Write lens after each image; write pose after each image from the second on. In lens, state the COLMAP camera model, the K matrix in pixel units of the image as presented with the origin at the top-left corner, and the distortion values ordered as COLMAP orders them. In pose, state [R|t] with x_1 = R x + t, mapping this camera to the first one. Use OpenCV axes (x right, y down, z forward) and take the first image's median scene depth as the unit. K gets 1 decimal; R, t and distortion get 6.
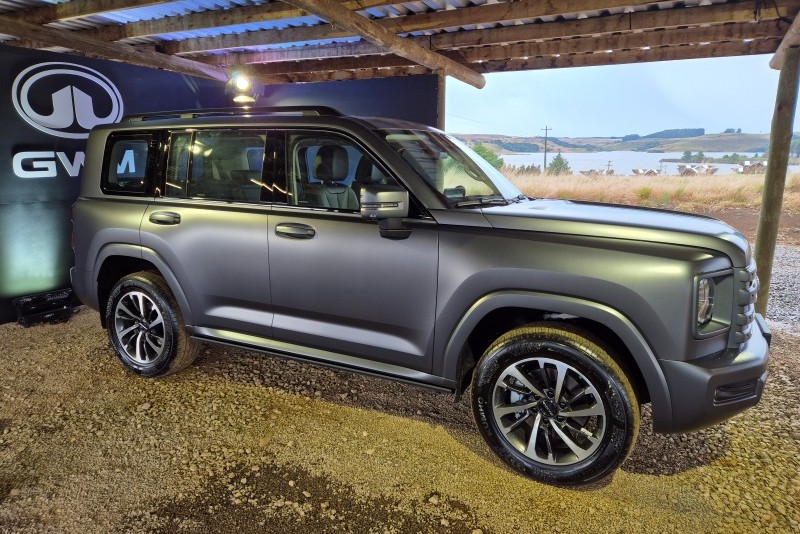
lens RADIAL K [[549.3, 0, 403.2], [0, 549.3, 286.8], [0, 0, 1]] dist [0.065078, -0.005006]
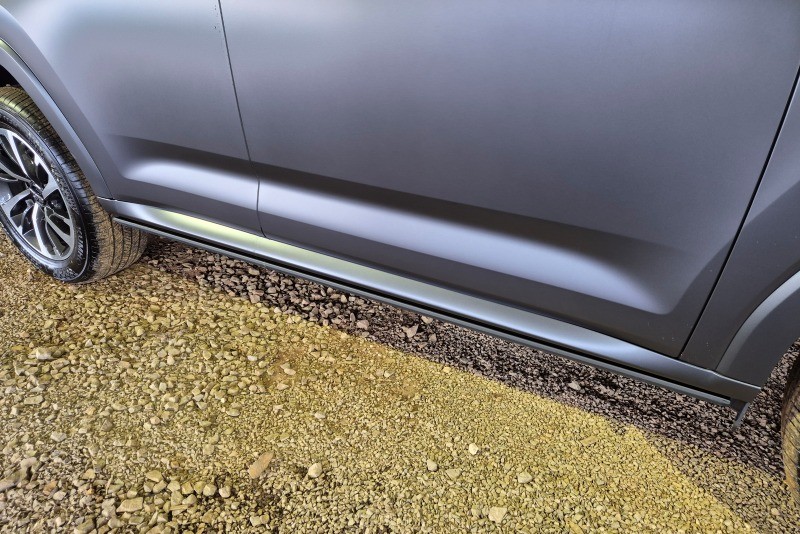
lens RADIAL K [[549.3, 0, 403.2], [0, 549.3, 286.8], [0, 0, 1]] dist [0.065078, -0.005006]
pose [[0.998769, 0.002197, -0.049556, -0.104465], [0.012405, 0.956209, 0.292422, 0.000971], [0.048028, -0.292676, 0.955005, 0.591221]]
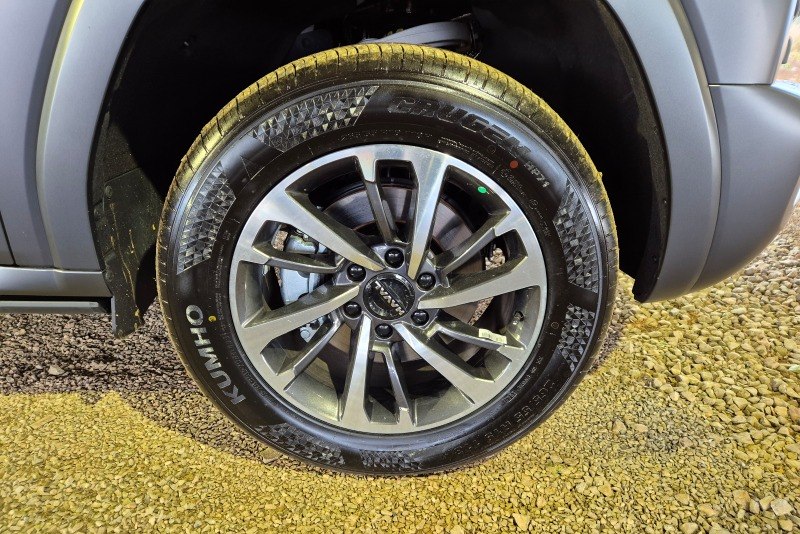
lens RADIAL K [[549.3, 0, 403.2], [0, 549.3, 286.8], [0, 0, 1]] dist [0.065078, -0.005006]
pose [[0.886921, -0.185690, 0.422953, 0.098518], [0.102795, 0.972024, 0.211193, 0.114695], [-0.450337, -0.143834, 0.881197, 0.565778]]
